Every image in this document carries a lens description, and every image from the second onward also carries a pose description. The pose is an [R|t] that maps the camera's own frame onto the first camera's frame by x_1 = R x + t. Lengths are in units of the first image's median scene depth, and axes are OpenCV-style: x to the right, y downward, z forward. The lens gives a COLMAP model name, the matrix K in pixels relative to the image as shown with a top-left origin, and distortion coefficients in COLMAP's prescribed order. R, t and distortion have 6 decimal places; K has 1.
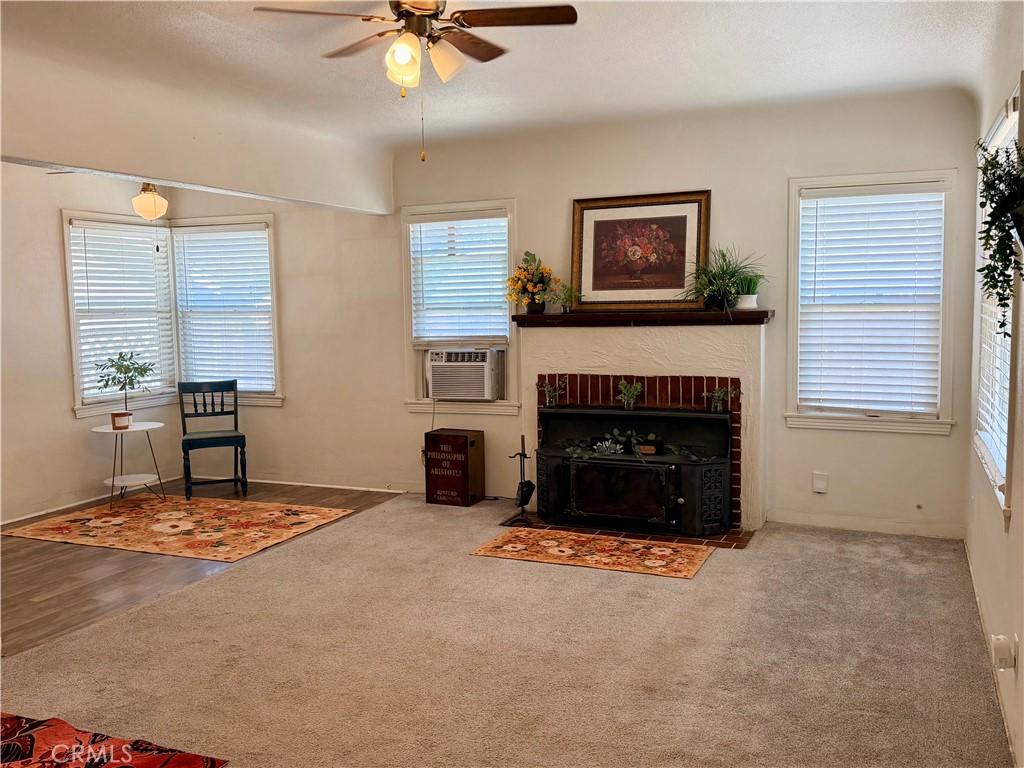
lens RADIAL K [[888.3, 0, 499.7], [0, 888.3, 386.3], [0, 0, 1]] dist [0.107984, -0.130253]
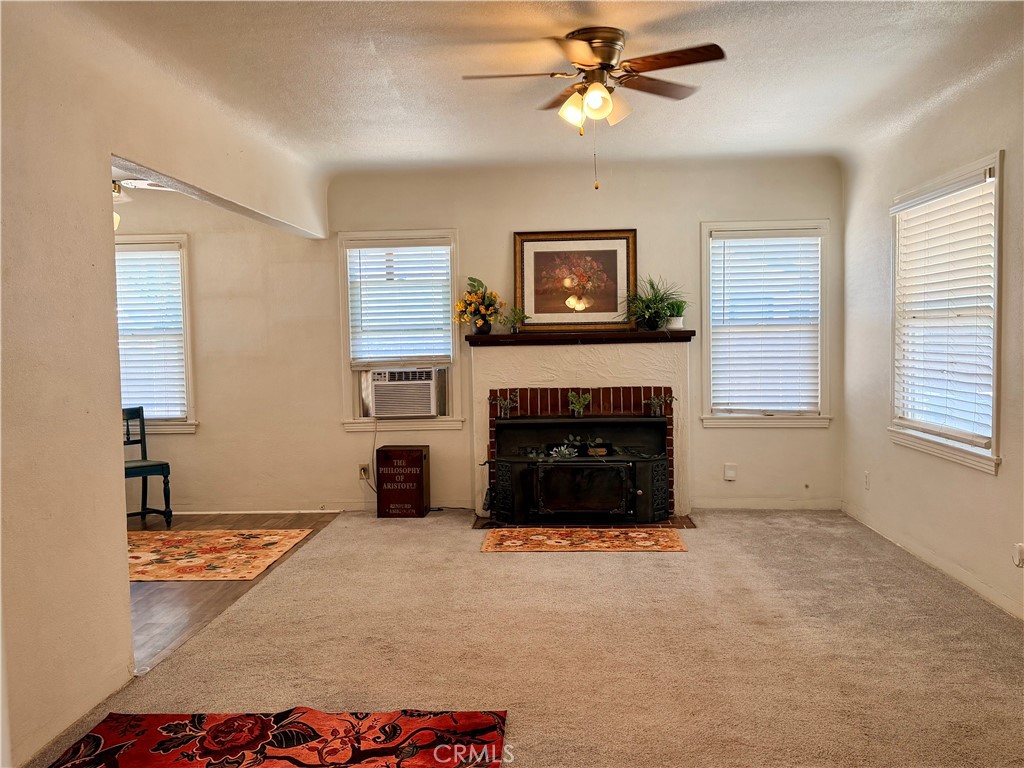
lens RADIAL K [[888.3, 0, 504.6], [0, 888.3, 389.9], [0, 0, 1]] dist [0.107984, -0.130253]
pose [[0.938007, -0.019475, 0.346069, -0.341840], [0.034157, 0.998754, -0.036377, 0.029374], [-0.344930, 0.045942, 0.937504, -0.030547]]
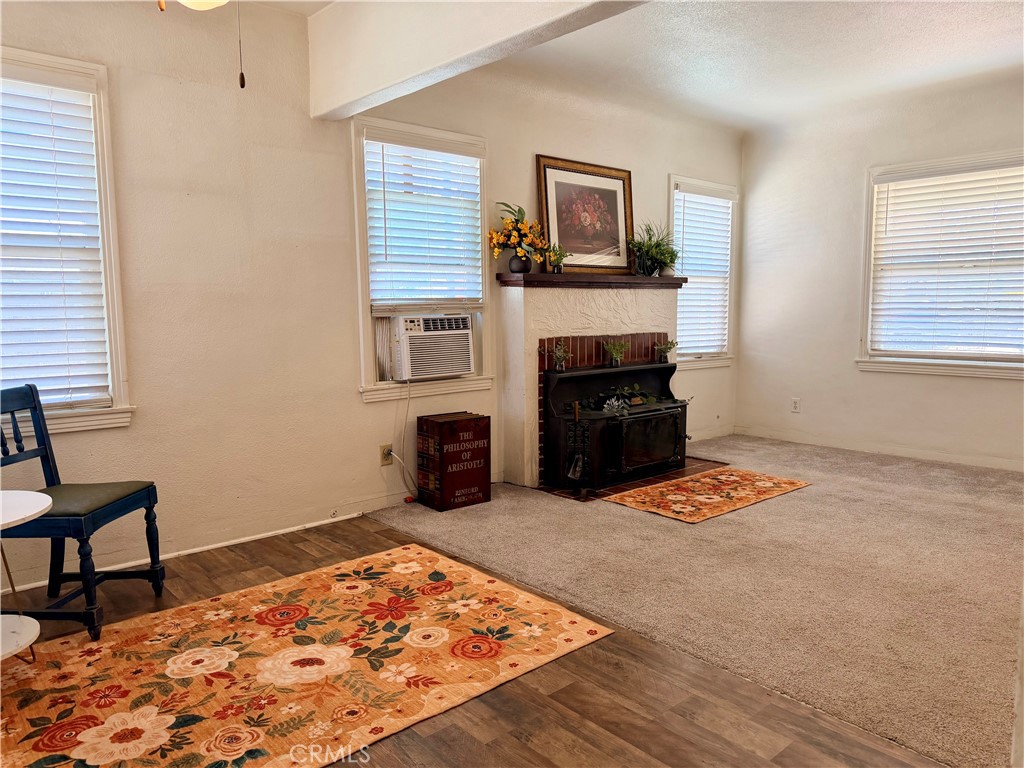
lens RADIAL K [[722.9, 0, 500.8], [0, 722.9, 389.3], [0, 0, 1]] dist [0.070079, -0.089227]
pose [[0.423192, -0.088111, 0.901745, -0.709294], [0.083412, 0.994822, 0.058060, -0.008719], [-0.902192, 0.050646, 0.428351, 0.772353]]
